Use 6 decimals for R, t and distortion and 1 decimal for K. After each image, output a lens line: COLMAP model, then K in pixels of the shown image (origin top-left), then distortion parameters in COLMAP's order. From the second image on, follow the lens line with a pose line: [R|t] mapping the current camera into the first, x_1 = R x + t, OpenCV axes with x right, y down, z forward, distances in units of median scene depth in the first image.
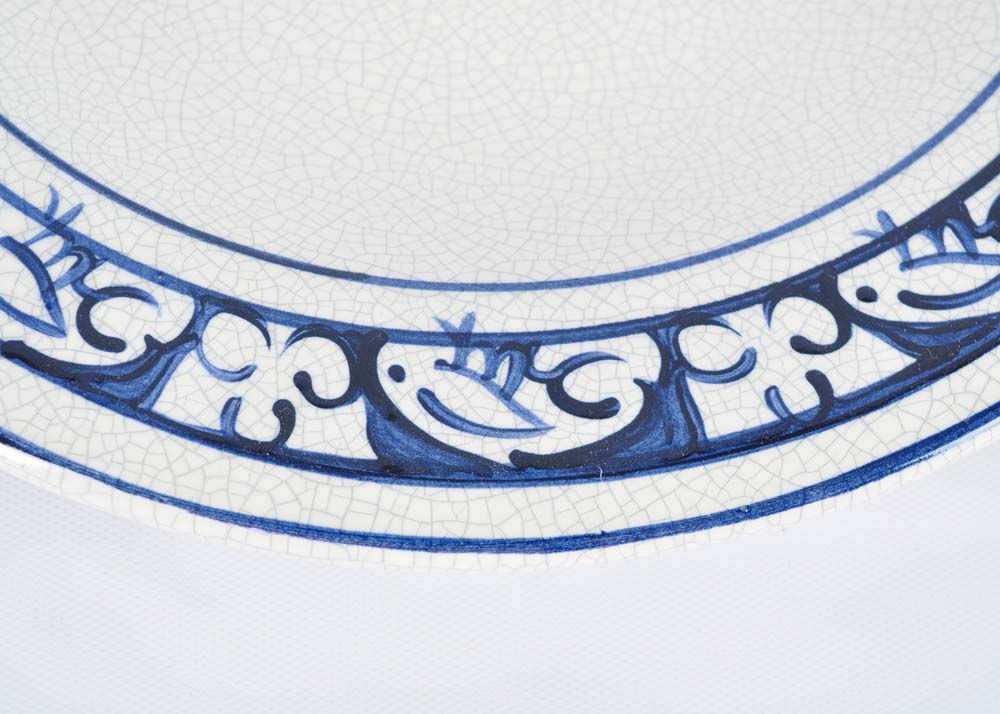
lens RADIAL K [[2404.7, 0, 499.5], [0, 2404.7, 356.8], [0, 0, 1]] dist [0.052755, 0.000000]
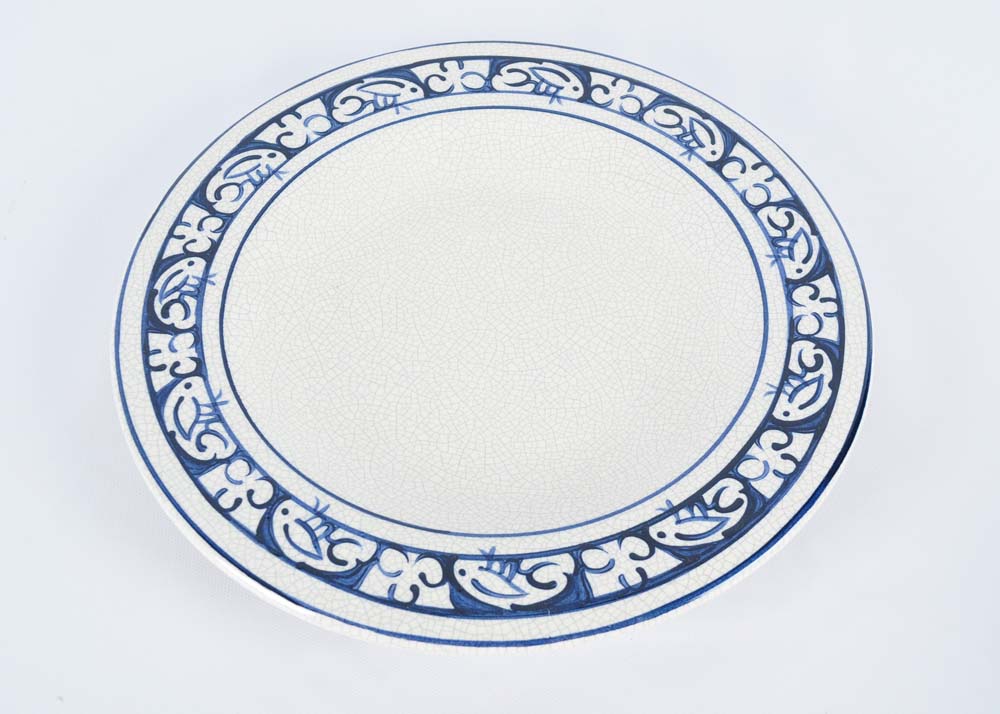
lens RADIAL K [[1352.9, 0, 531.3], [0, 1352.9, 365.6], [0, 0, 1]] dist [-0.037077, 0.000000]
pose [[0.999707, -0.023202, -0.006827, 0.037879], [0.021546, 0.982617, -0.184391, 0.052318], [0.010987, 0.184190, 0.982829, -0.331716]]
